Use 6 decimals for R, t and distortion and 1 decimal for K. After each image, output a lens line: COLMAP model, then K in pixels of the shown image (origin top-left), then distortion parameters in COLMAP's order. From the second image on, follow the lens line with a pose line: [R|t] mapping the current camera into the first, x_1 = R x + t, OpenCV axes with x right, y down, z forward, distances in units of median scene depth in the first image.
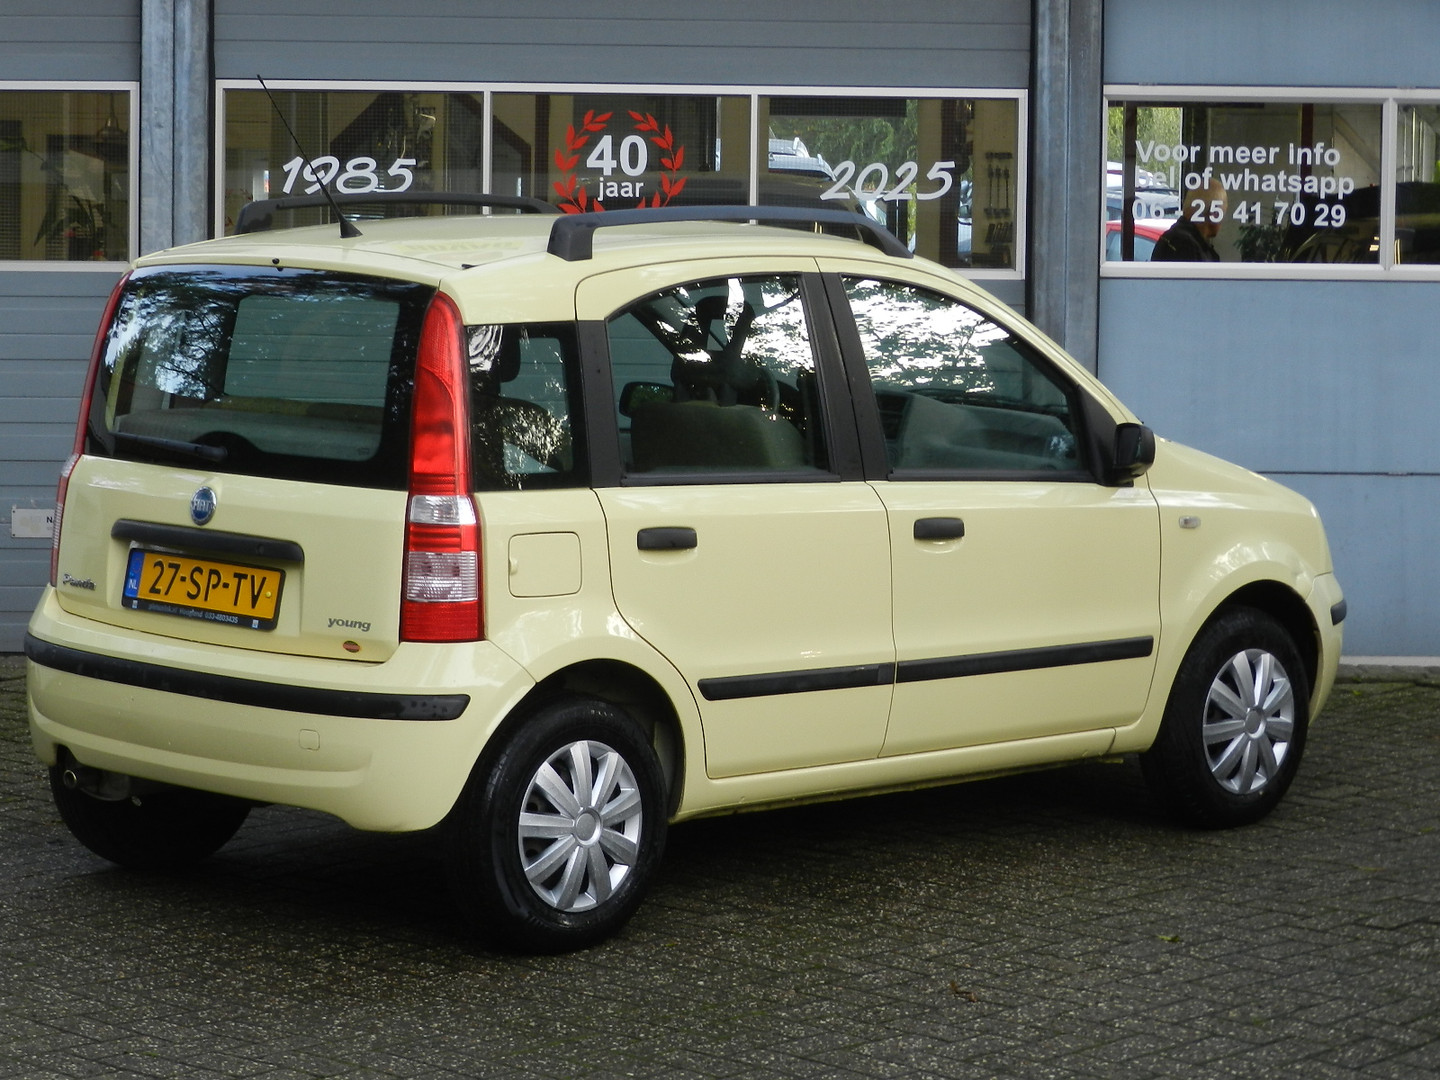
lens RADIAL K [[4183.5, 0, 720.0], [0, 4183.5, 540.0], [0, 0, 1]] dist [-0.036379, -0.204719]
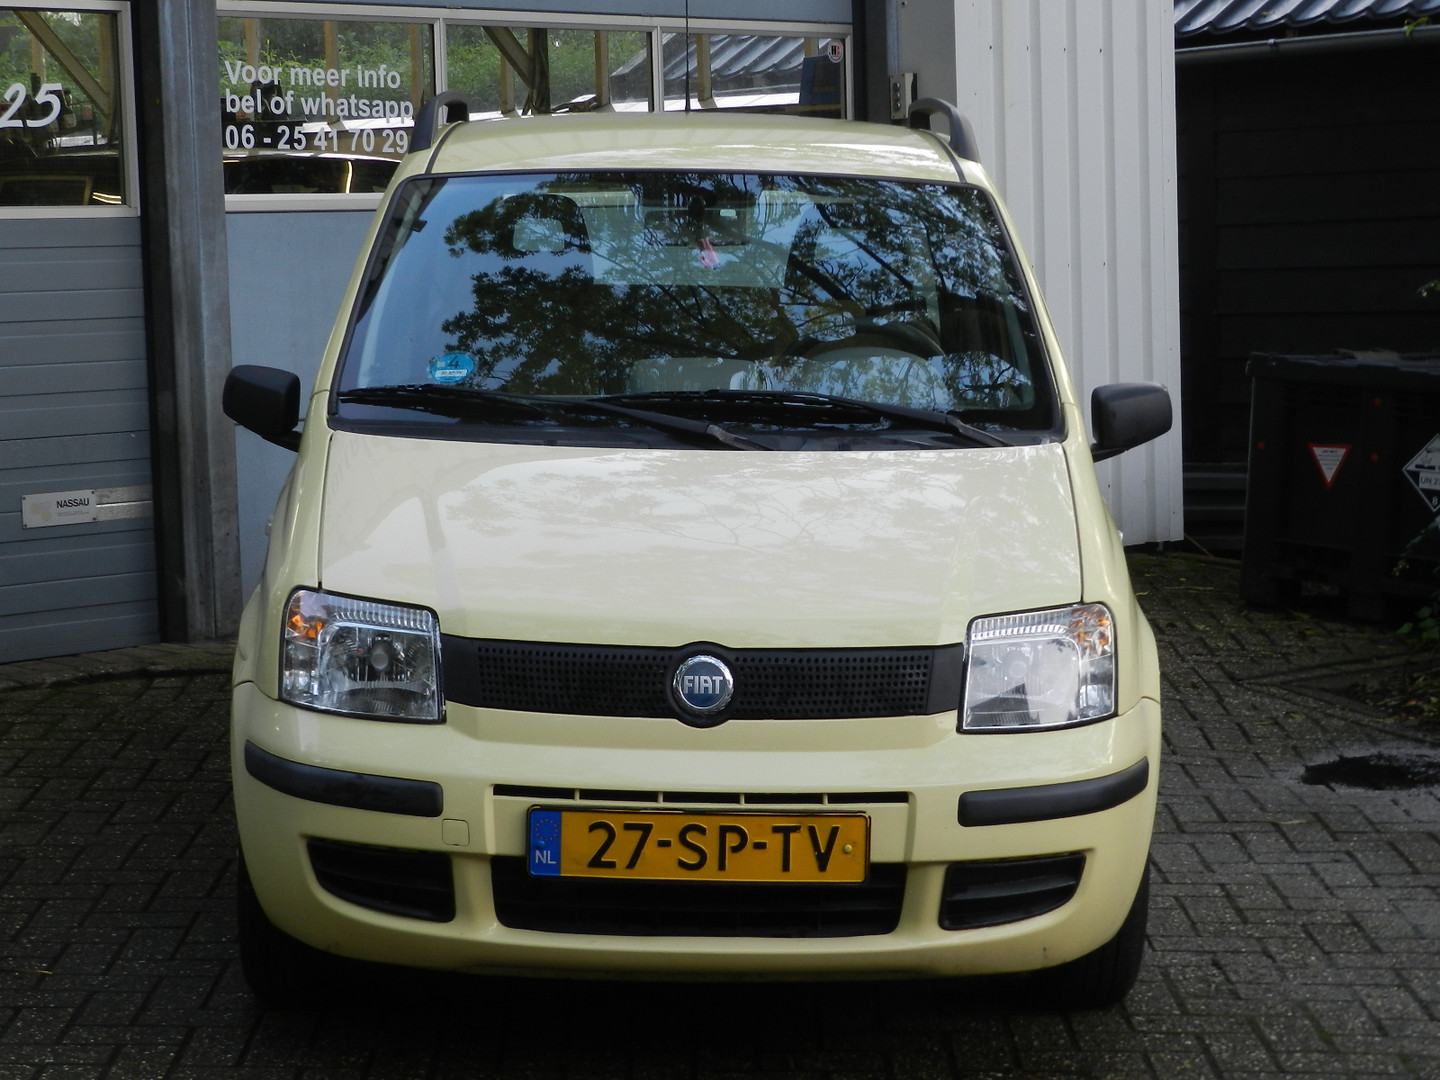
lens RADIAL K [[3190.7, 0, 720.0], [0, 3190.7, 540.0], [0, 0, 1]] dist [0.002174, -0.443201]
pose [[0.719335, -0.093420, 0.688353, -0.412123], [0.069886, 0.995621, 0.062089, -0.036248], [-0.691139, 0.003443, 0.722713, 0.564872]]
